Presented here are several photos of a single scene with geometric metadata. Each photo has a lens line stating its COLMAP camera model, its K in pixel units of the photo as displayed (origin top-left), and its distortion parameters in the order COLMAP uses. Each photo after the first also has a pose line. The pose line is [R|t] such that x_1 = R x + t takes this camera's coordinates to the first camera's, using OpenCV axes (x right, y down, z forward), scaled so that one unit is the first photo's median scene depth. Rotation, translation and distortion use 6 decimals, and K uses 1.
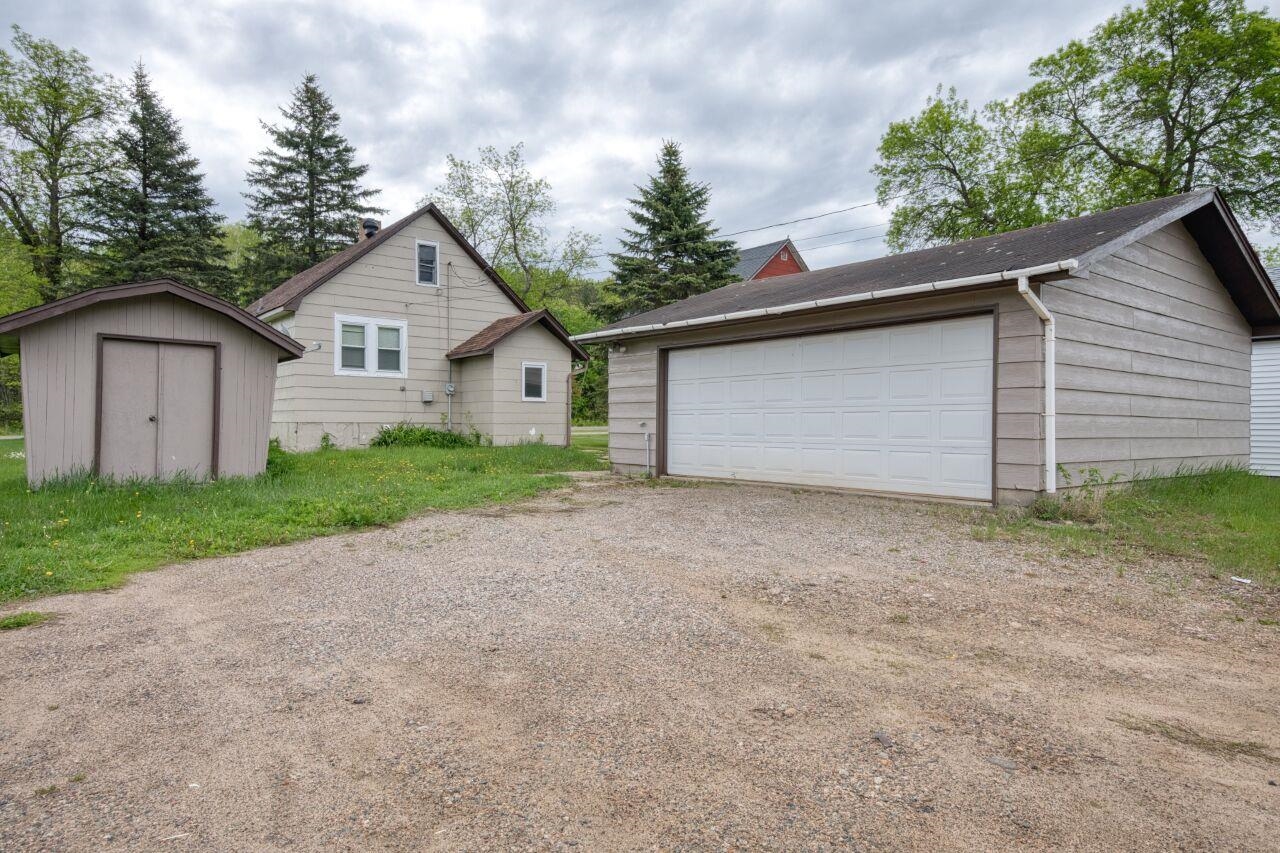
lens RADIAL K [[777.4, 0, 642.5], [0, 777.4, 426.3], [0, 0, 1]] dist [-0.000022, 0.000030]
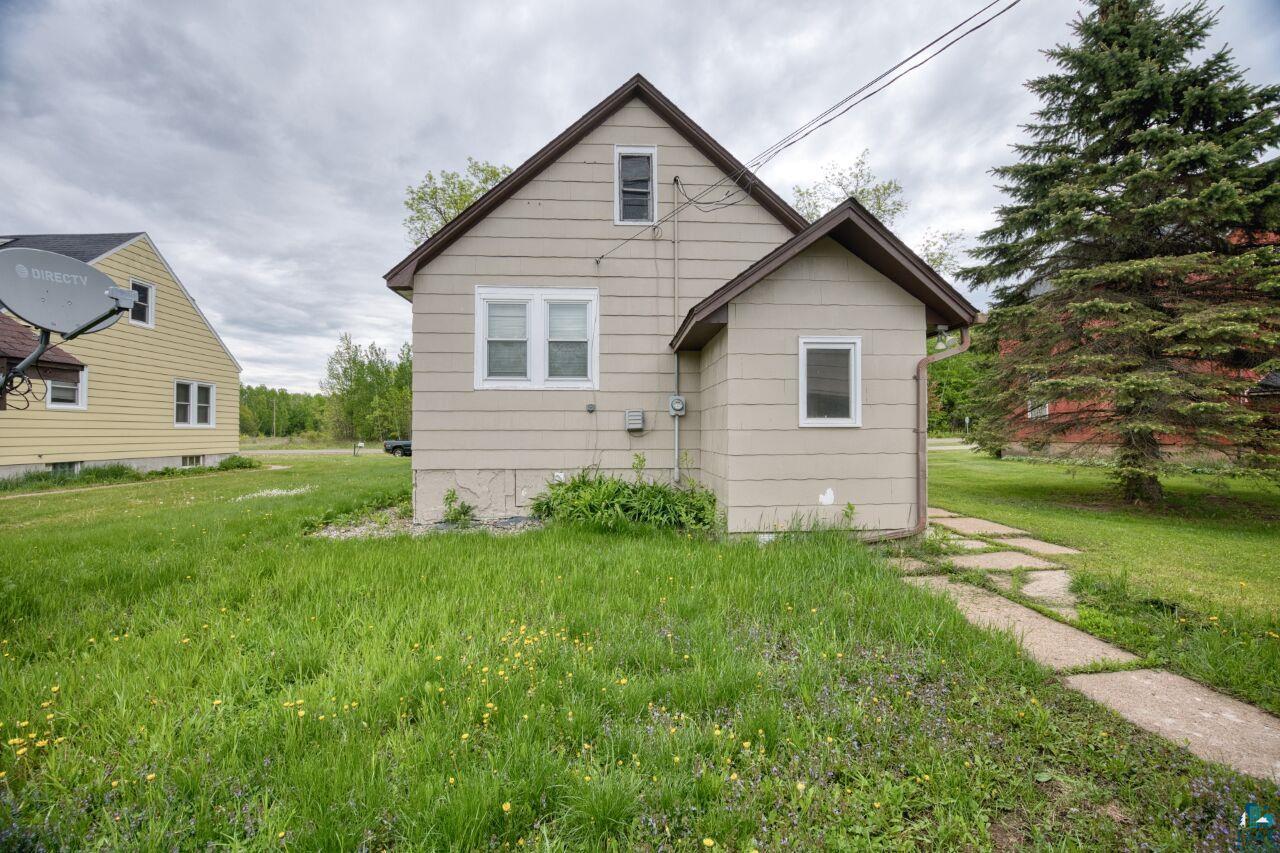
lens RADIAL K [[513.0, 0, 642.2], [0, 513.0, 434.0], [0, 0, 1]] dist [-0.022300, -0.002143]
pose [[0.821922, -0.008077, -0.569543, -0.063464], [0.008669, 0.999961, -0.001672, -0.028370], [0.569534, -0.003563, 0.821960, 0.704153]]
